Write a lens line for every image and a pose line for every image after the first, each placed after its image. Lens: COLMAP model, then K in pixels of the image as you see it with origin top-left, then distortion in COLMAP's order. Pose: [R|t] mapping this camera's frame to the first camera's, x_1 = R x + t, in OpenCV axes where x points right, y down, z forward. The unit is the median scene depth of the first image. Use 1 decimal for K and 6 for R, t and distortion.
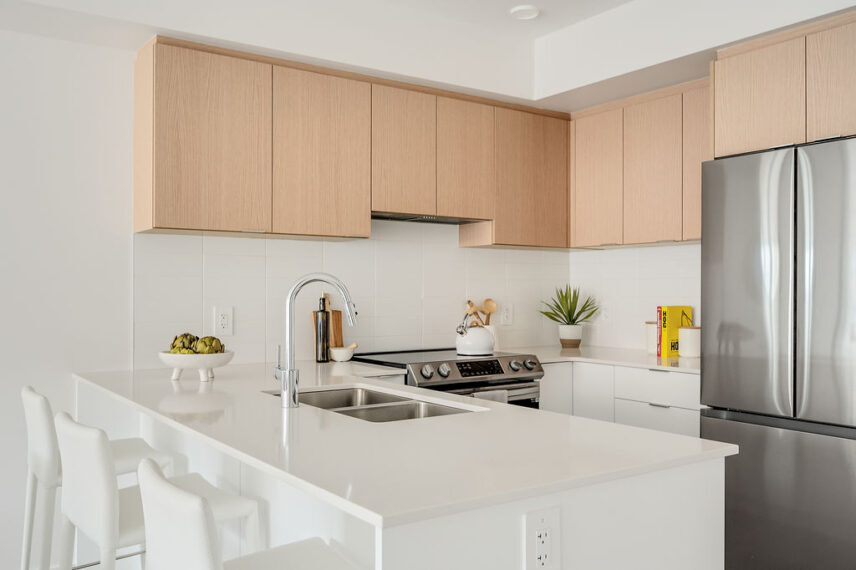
lens RADIAL K [[721.5, 0, 422.3], [0, 721.5, 284.2], [0, 0, 1]] dist [-0.062890, 0.004608]
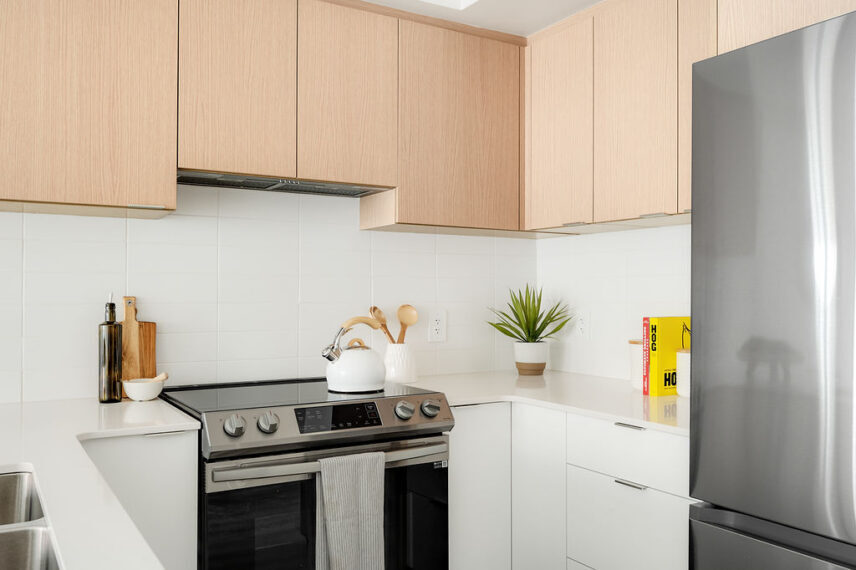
lens RADIAL K [[721.5, 0, 432.8], [0, 721.5, 289.8], [0, 0, 1]] dist [-0.062890, 0.004608]
pose [[0.998547, 0.001353, -0.053865, 0.176599], [-0.001247, 0.999997, 0.002002, 0.005051], [0.053868, -0.001932, 0.998546, 0.350458]]
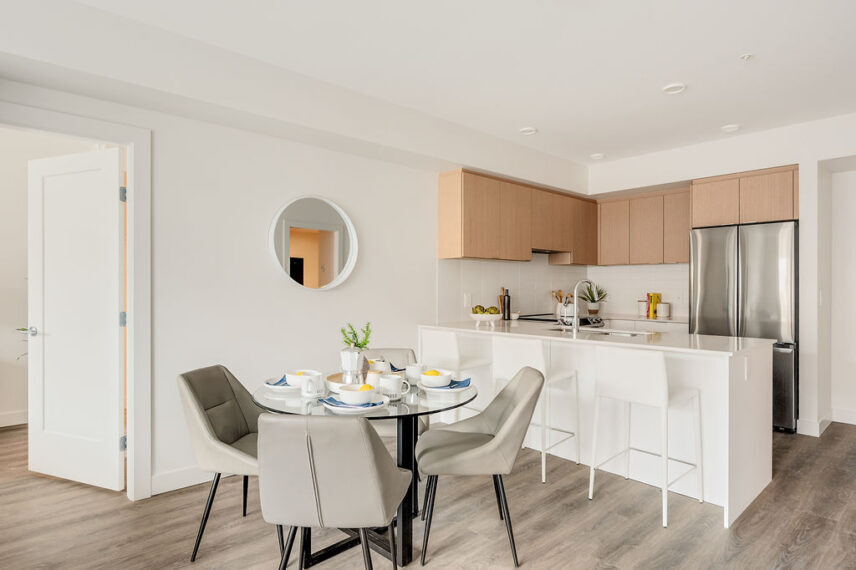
lens RADIAL K [[484.3, 0, 429.8], [0, 484.3, 286.1], [0, 0, 1]] dist [-0.005605, -0.001229]
pose [[0.990388, 0.000733, 0.138318, -0.528016], [-0.002147, 0.999947, 0.010074, -0.004224], [-0.138303, -0.010274, 0.990337, -0.352350]]
